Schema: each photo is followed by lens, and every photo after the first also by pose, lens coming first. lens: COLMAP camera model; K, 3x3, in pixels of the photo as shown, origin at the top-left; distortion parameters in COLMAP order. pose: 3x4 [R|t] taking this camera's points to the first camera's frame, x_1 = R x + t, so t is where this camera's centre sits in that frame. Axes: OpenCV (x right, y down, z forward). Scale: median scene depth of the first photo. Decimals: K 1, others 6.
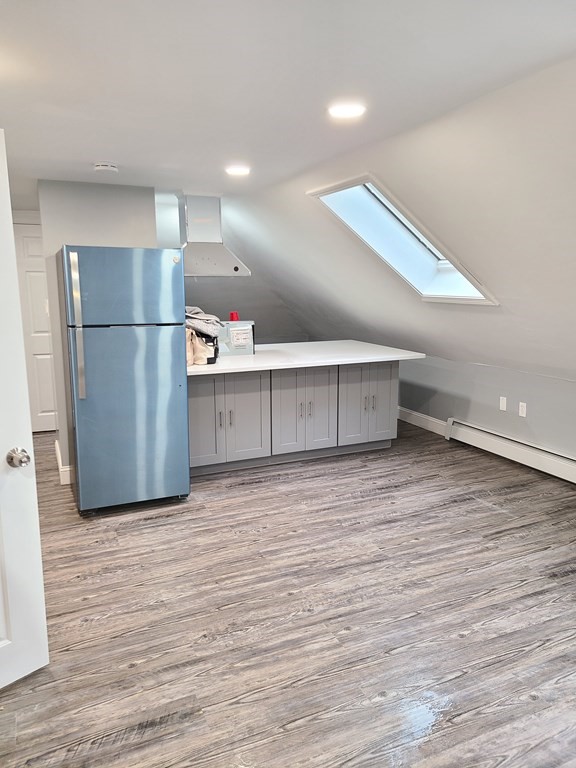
lens RADIAL K [[572.4, 0, 283.8], [0, 572.4, 384.9], [0, 0, 1]] dist [0.040927, -0.014373]
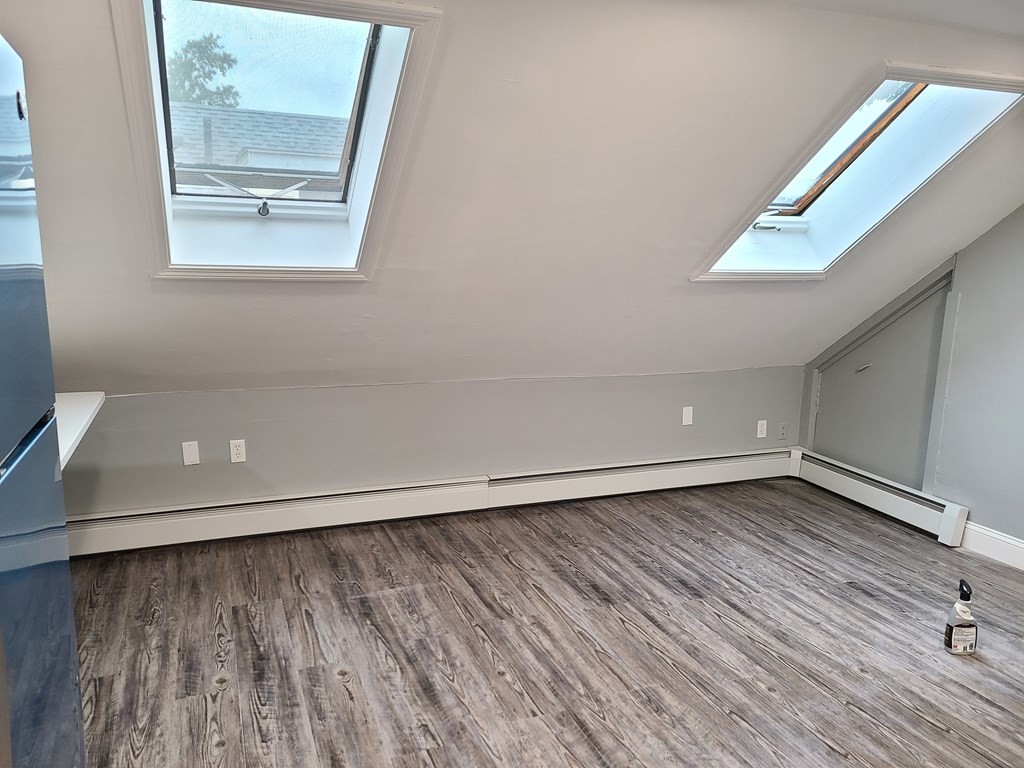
lens RADIAL K [[763.2, 0, 513.7], [0, 763.2, 383.6], [0, 0, 1]] dist [0.040927, -0.014373]
pose [[0.050429, -0.165959, 0.984842, -0.442565], [0.167806, 0.973486, 0.155453, -0.127956], [-0.984529, 0.157424, 0.076941, 0.782402]]
